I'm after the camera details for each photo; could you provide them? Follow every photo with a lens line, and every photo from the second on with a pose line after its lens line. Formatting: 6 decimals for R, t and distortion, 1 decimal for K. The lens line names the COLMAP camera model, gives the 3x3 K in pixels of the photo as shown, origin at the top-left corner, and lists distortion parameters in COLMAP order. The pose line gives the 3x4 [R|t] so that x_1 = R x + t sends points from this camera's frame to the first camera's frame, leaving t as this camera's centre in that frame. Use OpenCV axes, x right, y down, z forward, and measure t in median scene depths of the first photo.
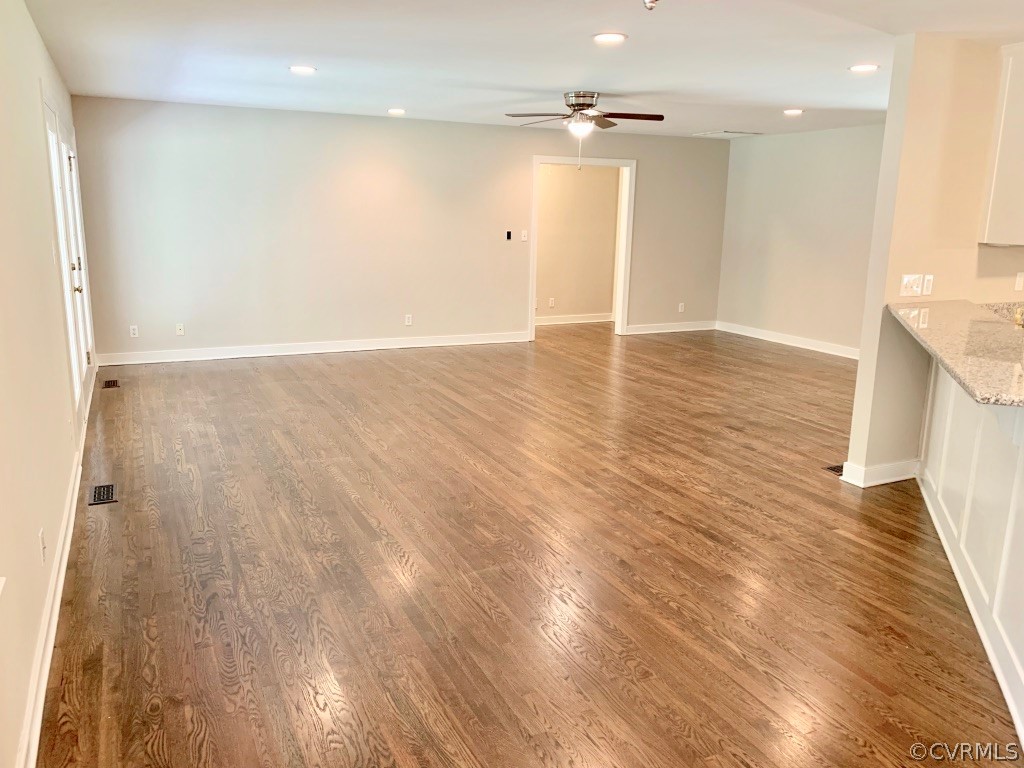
lens RADIAL K [[780.3, 0, 506.4], [0, 780.3, 385.9], [0, 0, 1]] dist [0.075496, -0.104369]
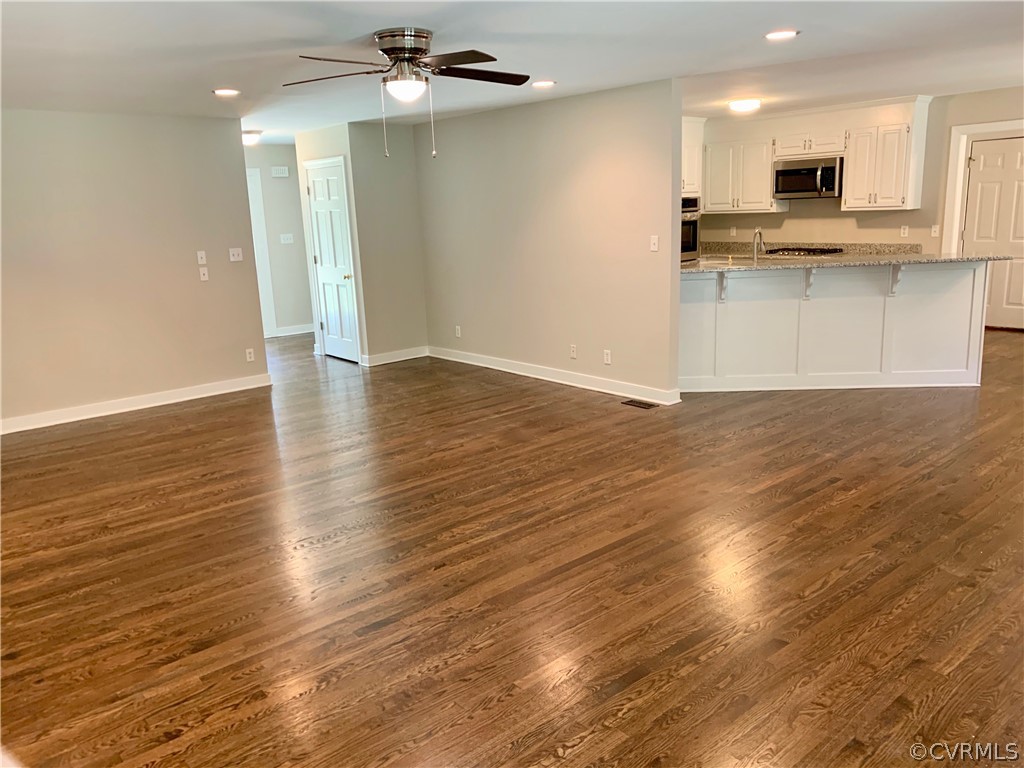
lens RADIAL K [[785.8, 0, 498.5], [0, 785.8, 377.2], [0, 0, 1]] dist [0.058796, -0.097620]
pose [[-0.254695, -0.216241, 0.942534, -0.737404], [0.245819, 0.928183, 0.279374, -0.362259], [-0.935256, 0.302848, -0.183247, 1.461280]]
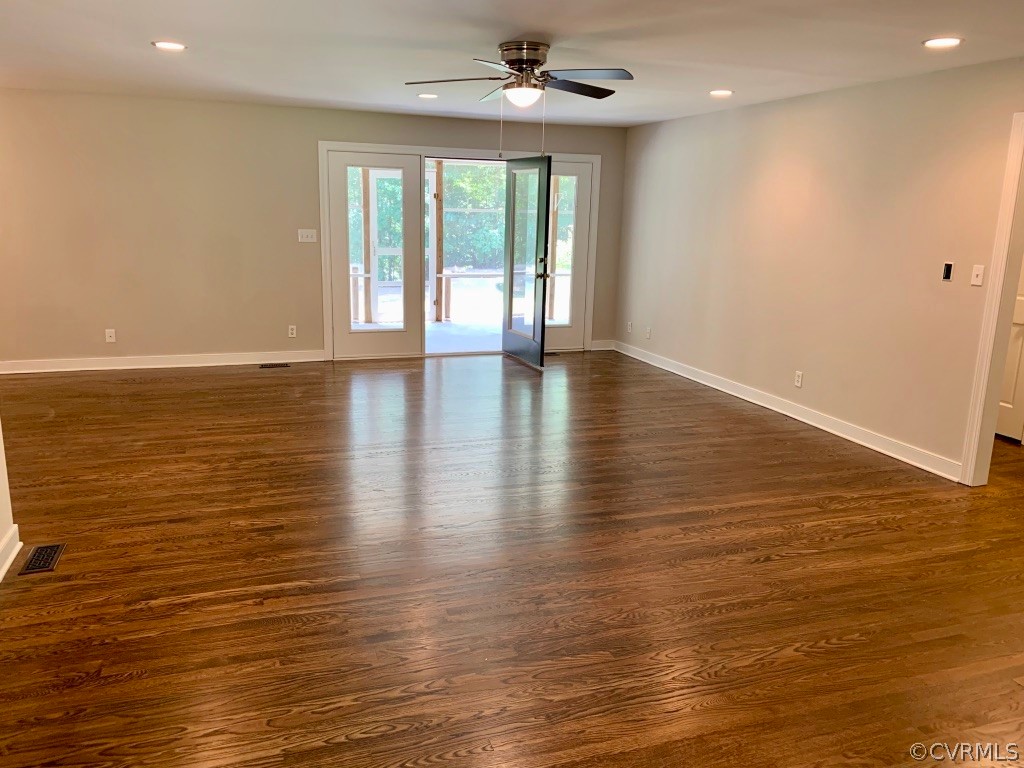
lens RADIAL K [[780.3, 0, 506.4], [0, 780.3, 385.9], [0, 0, 1]] dist [0.075496, -0.104369]
pose [[-0.105607, 0.201930, -0.973690, 1.073853], [-0.240212, 0.944987, 0.222031, -0.312339], [0.964959, 0.257340, -0.051291, 1.423364]]
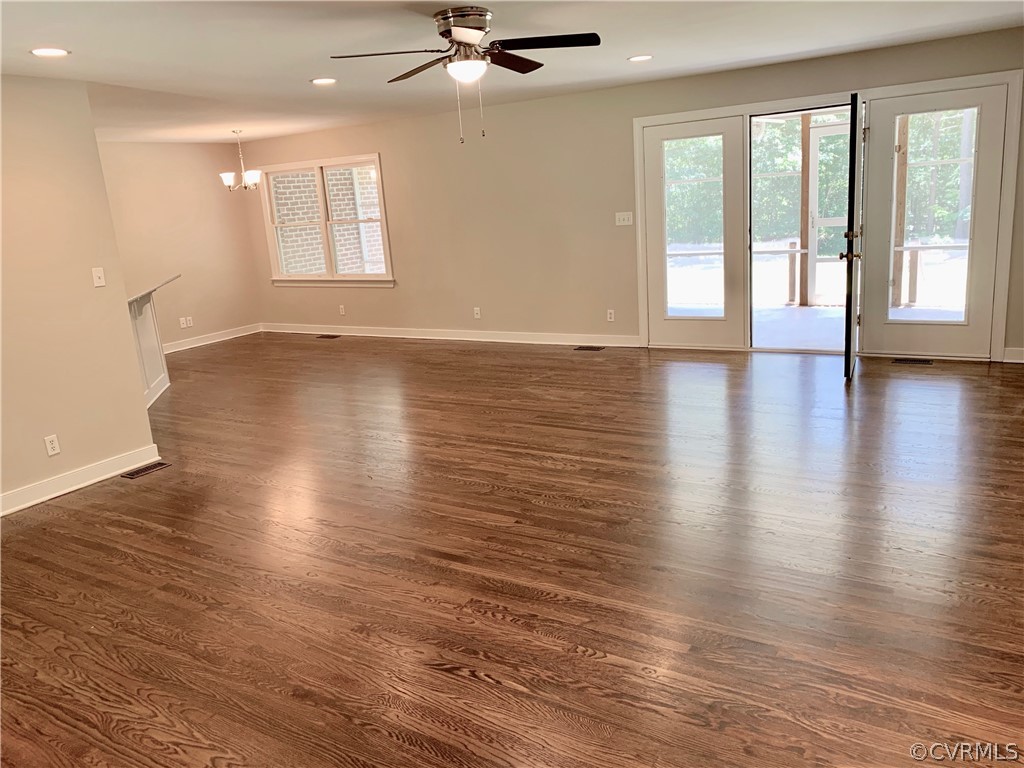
lens RADIAL K [[780.3, 0, 506.4], [0, 780.3, 385.9], [0, 0, 1]] dist [0.075496, -0.104369]
pose [[-0.842044, 0.175160, -0.510178, 0.552249], [-0.055579, 0.912601, 0.405057, -0.464217], [0.536538, 0.369431, -0.758715, 2.053558]]
